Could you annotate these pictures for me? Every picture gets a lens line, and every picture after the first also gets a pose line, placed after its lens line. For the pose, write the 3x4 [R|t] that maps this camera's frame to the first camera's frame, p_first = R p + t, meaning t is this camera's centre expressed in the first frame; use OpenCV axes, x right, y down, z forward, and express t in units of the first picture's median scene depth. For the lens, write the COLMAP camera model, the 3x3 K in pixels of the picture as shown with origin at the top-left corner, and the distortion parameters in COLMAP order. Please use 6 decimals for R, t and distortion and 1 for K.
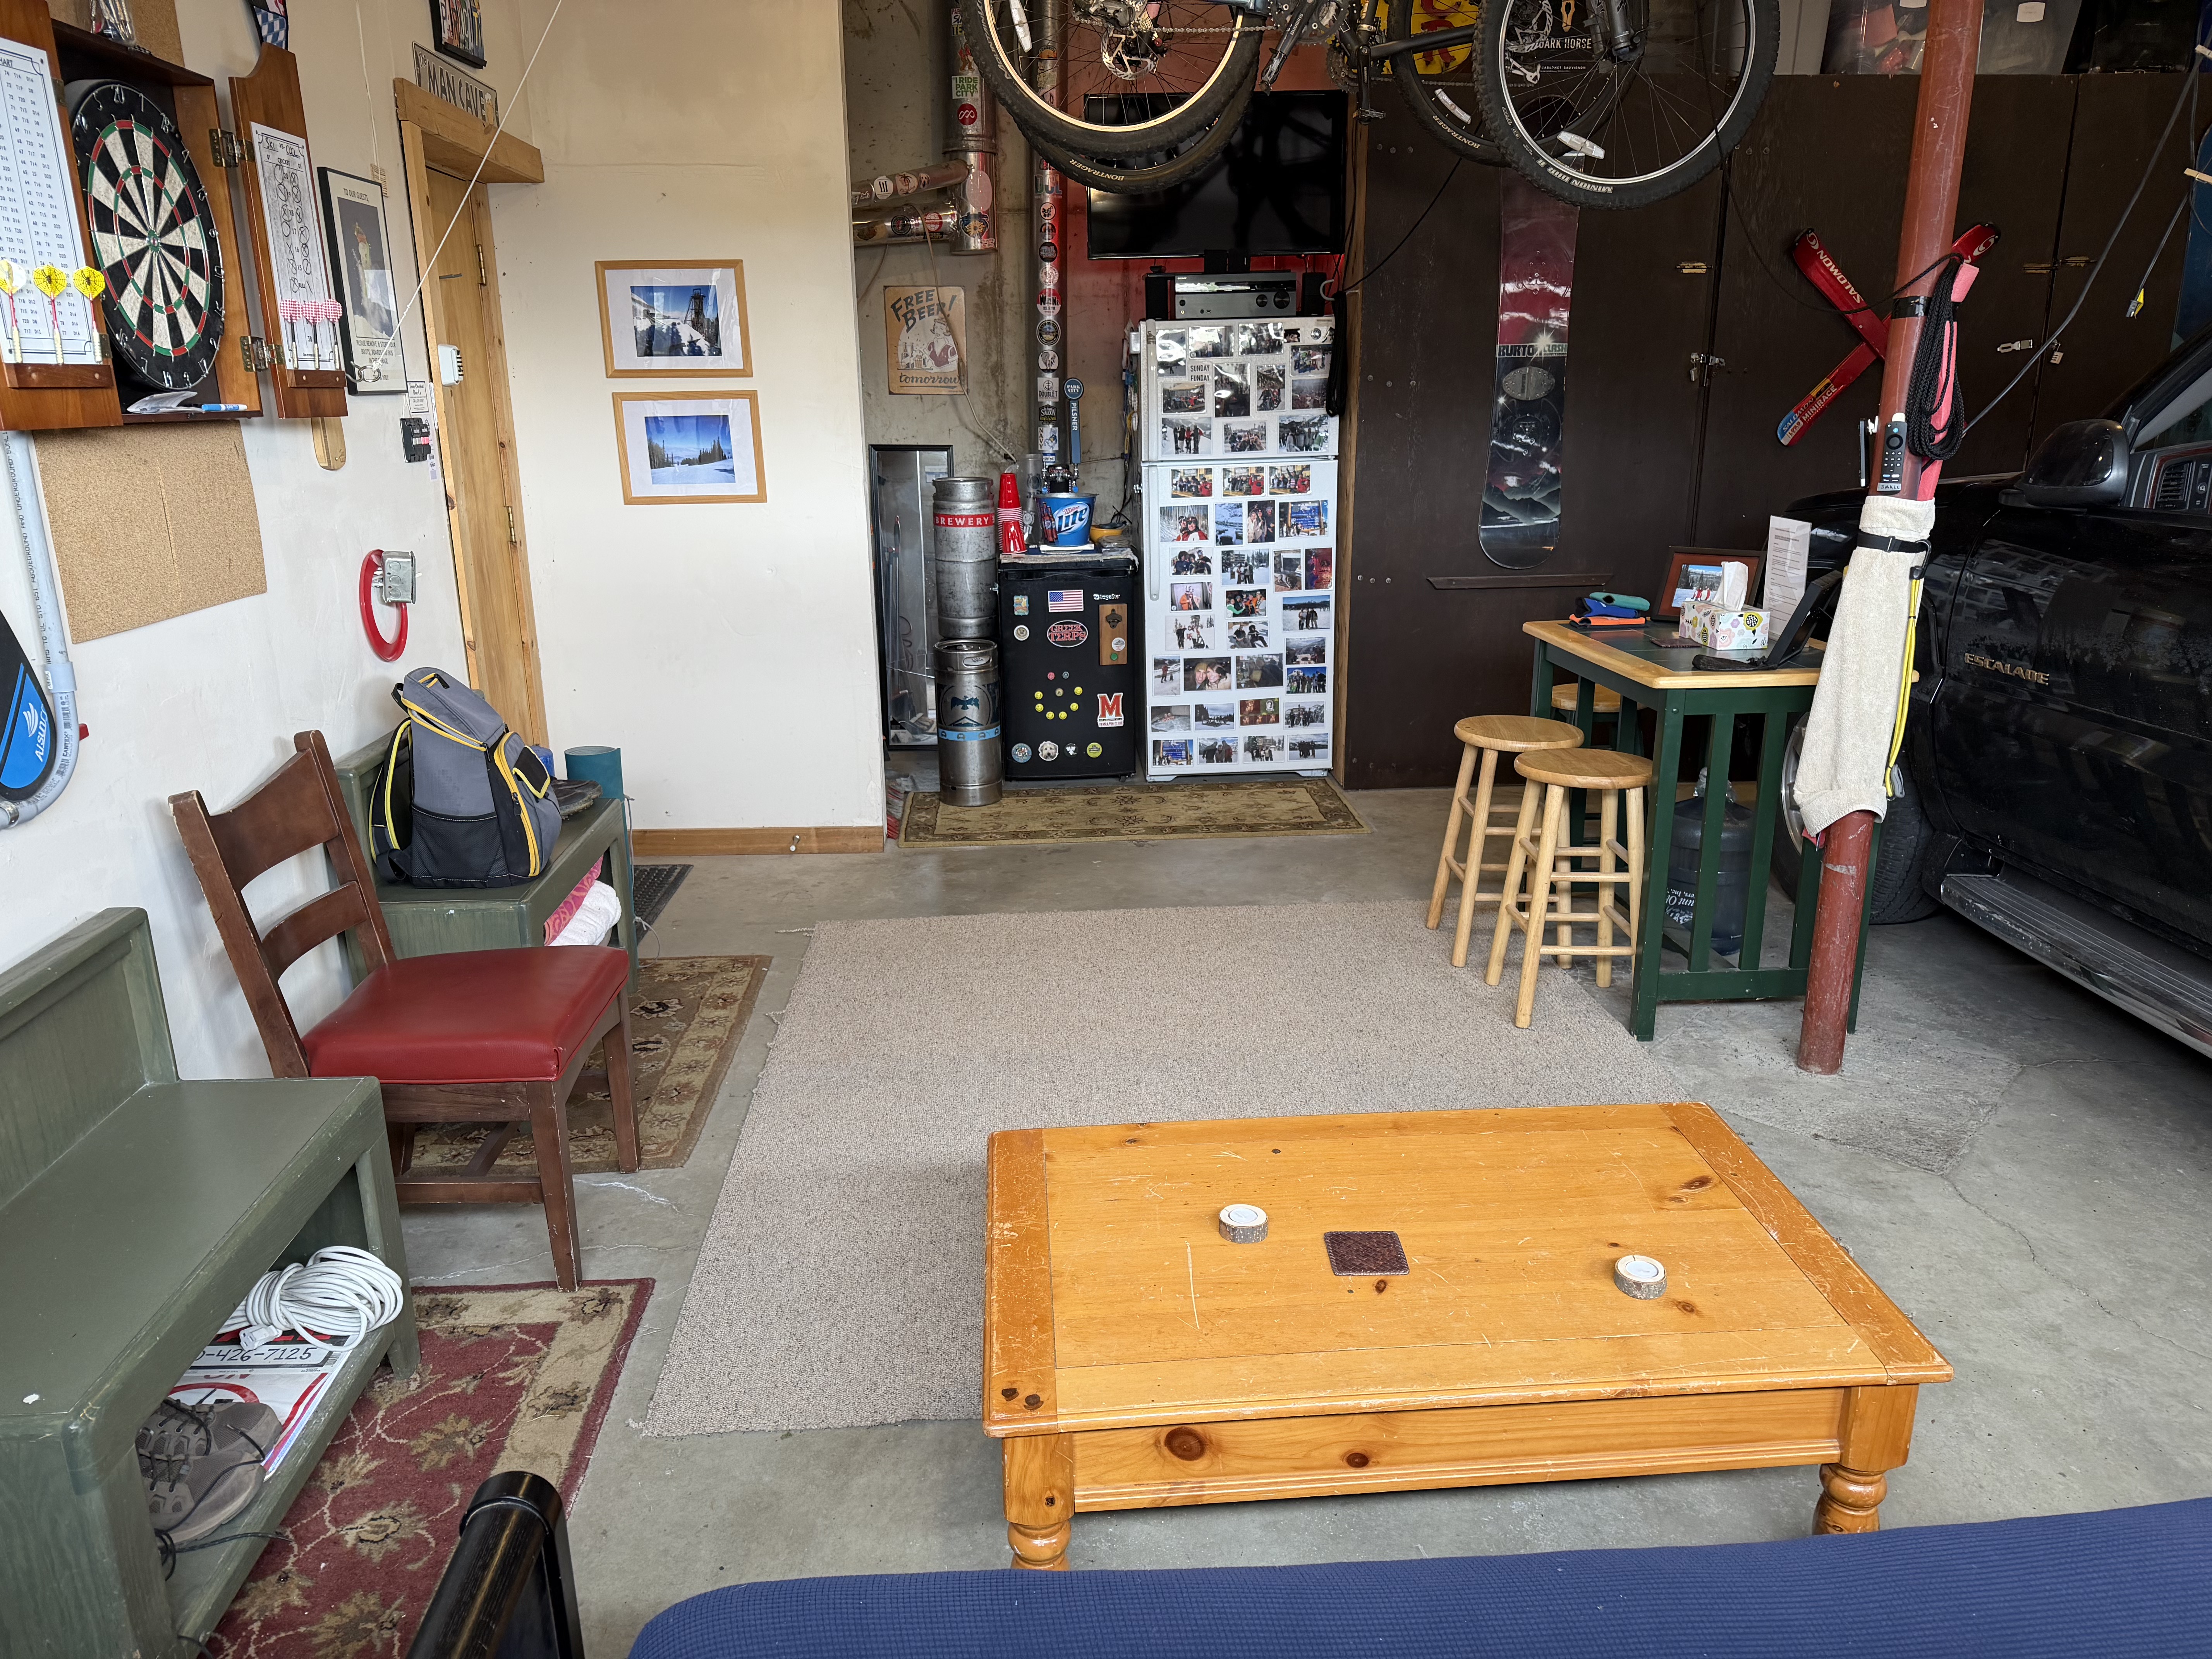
lens RADIAL K [[1519.8, 0, 1120.0], [0, 1519.8, 838.3], [0, 0, 1]] dist [0.160111, -0.283229]
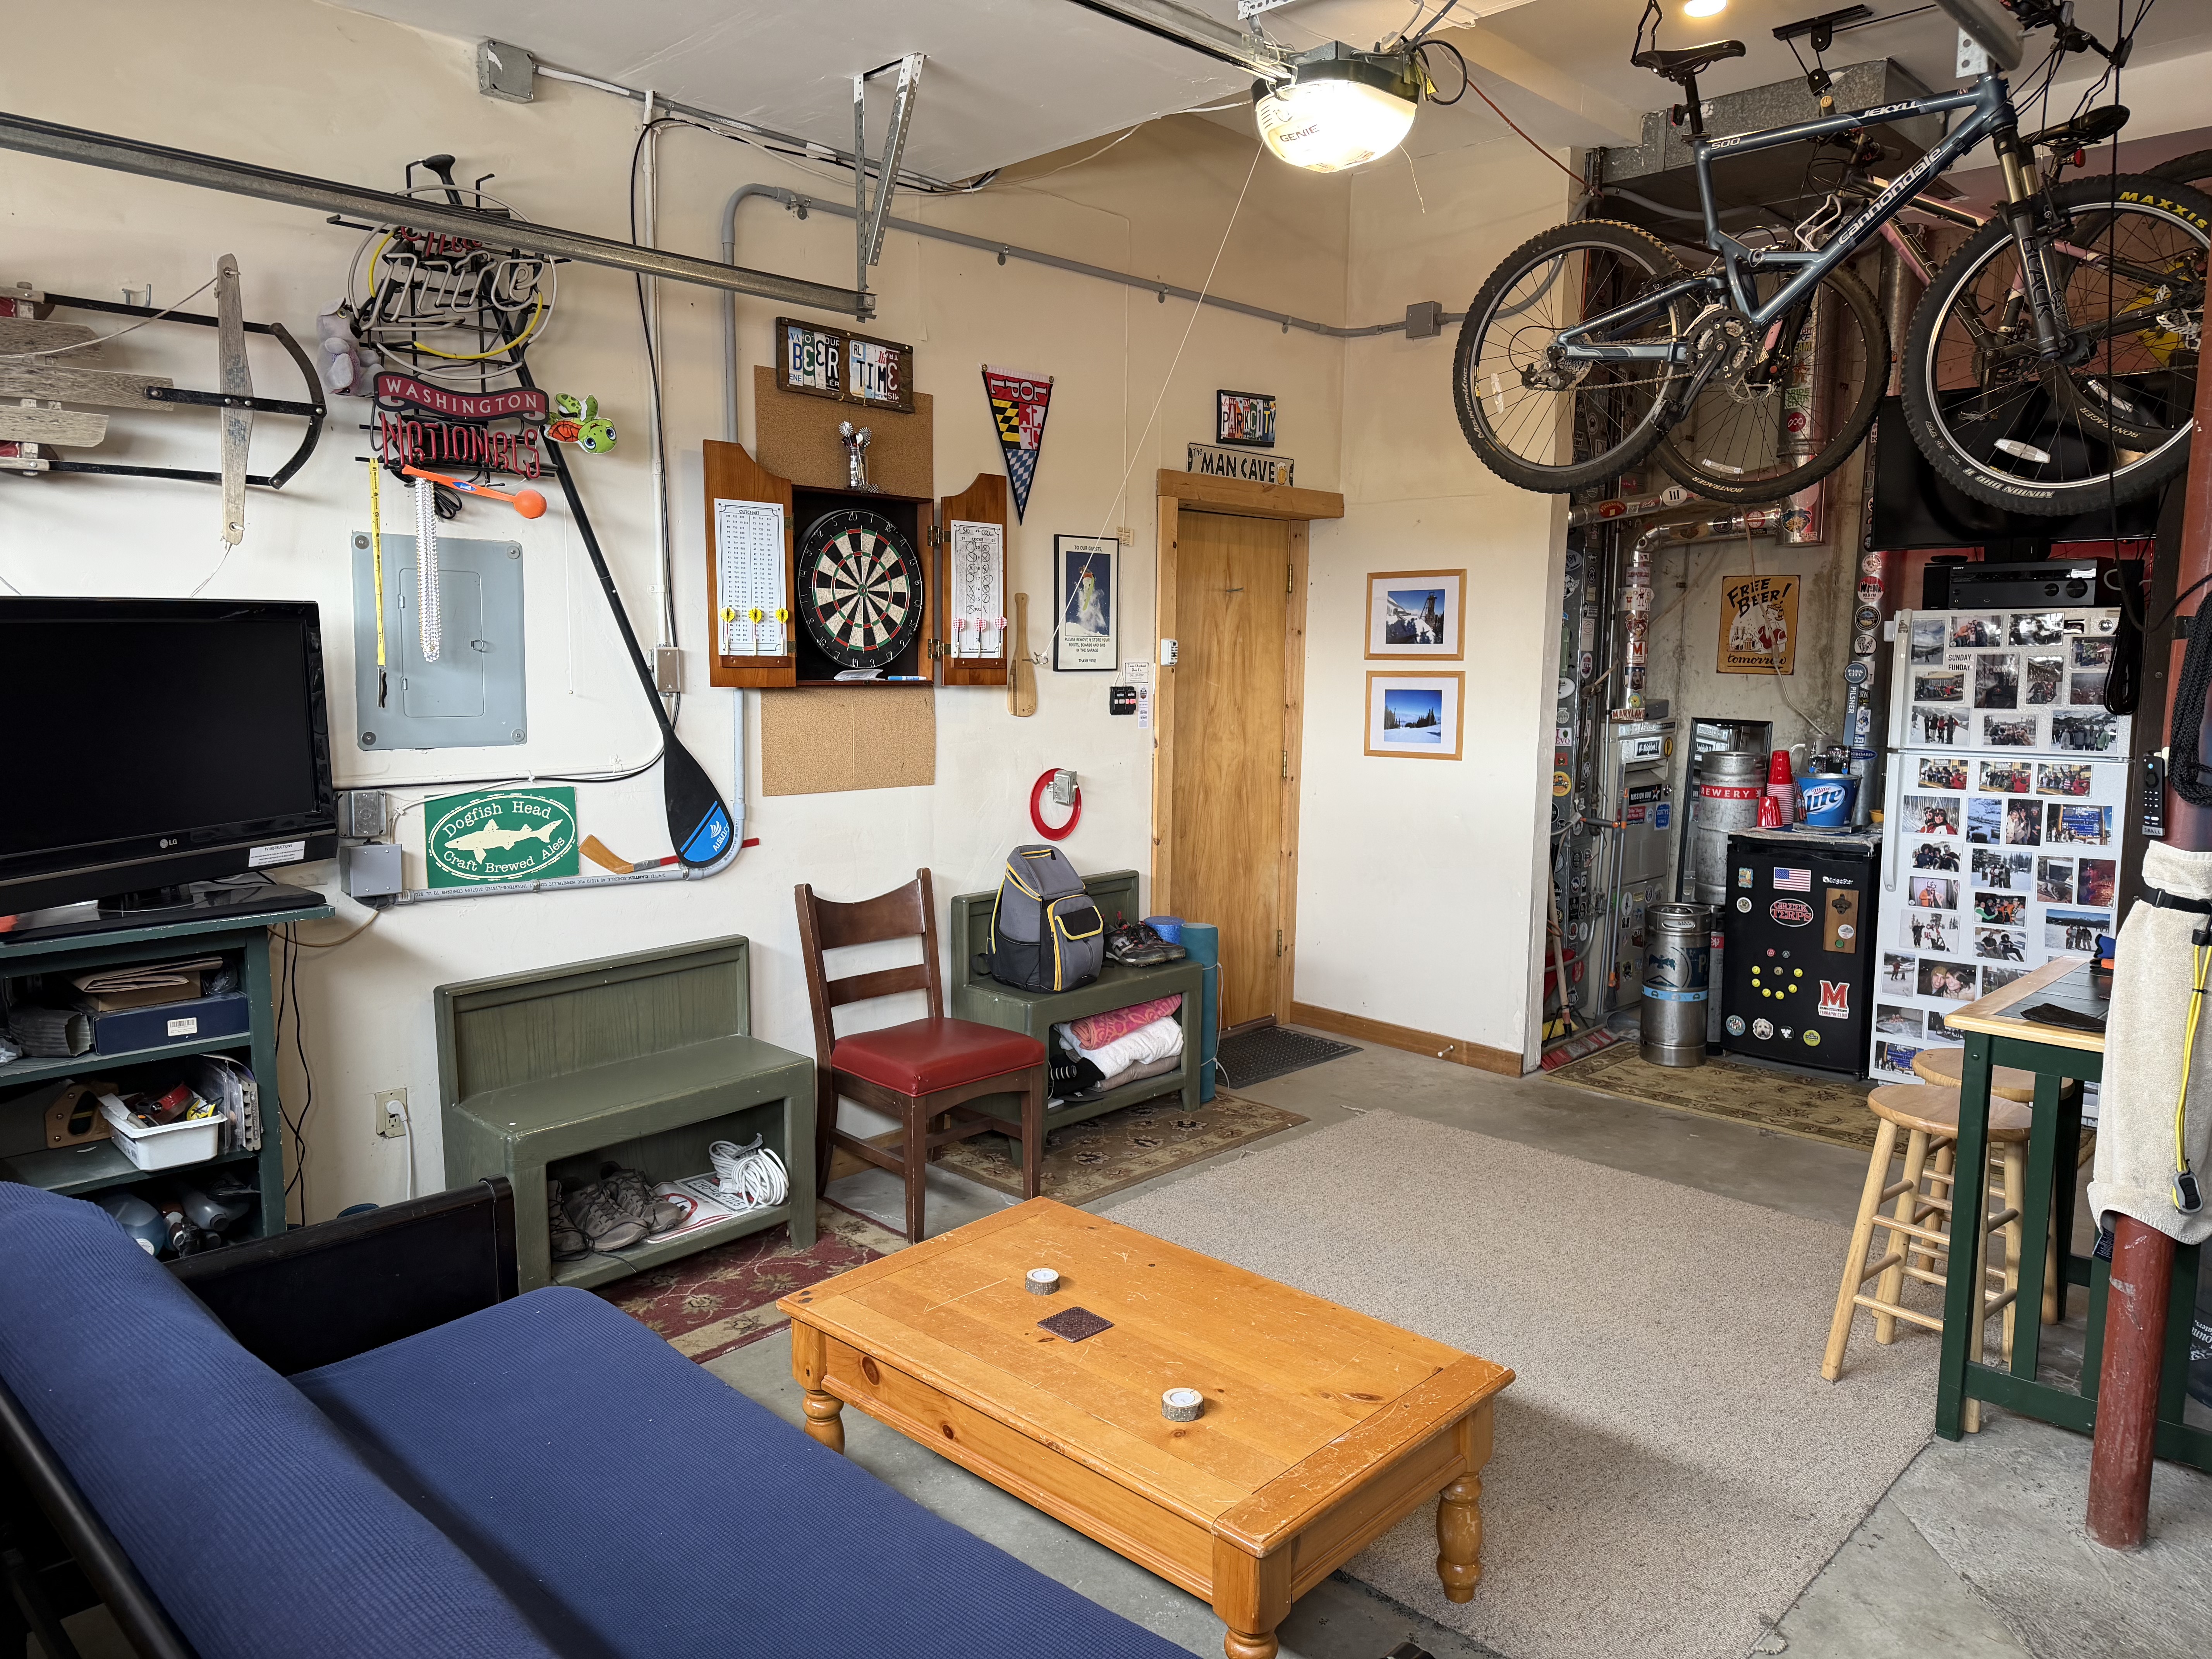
lens RADIAL K [[1519.8, 0, 1120.0], [0, 1519.8, 838.3], [0, 0, 1]] dist [0.160111, -0.283229]
pose [[0.675982, 0.110880, -0.728528, 0.399096], [-0.225698, 0.972258, -0.061444, -0.023455], [0.701504, 0.205962, 0.682255, 0.015852]]
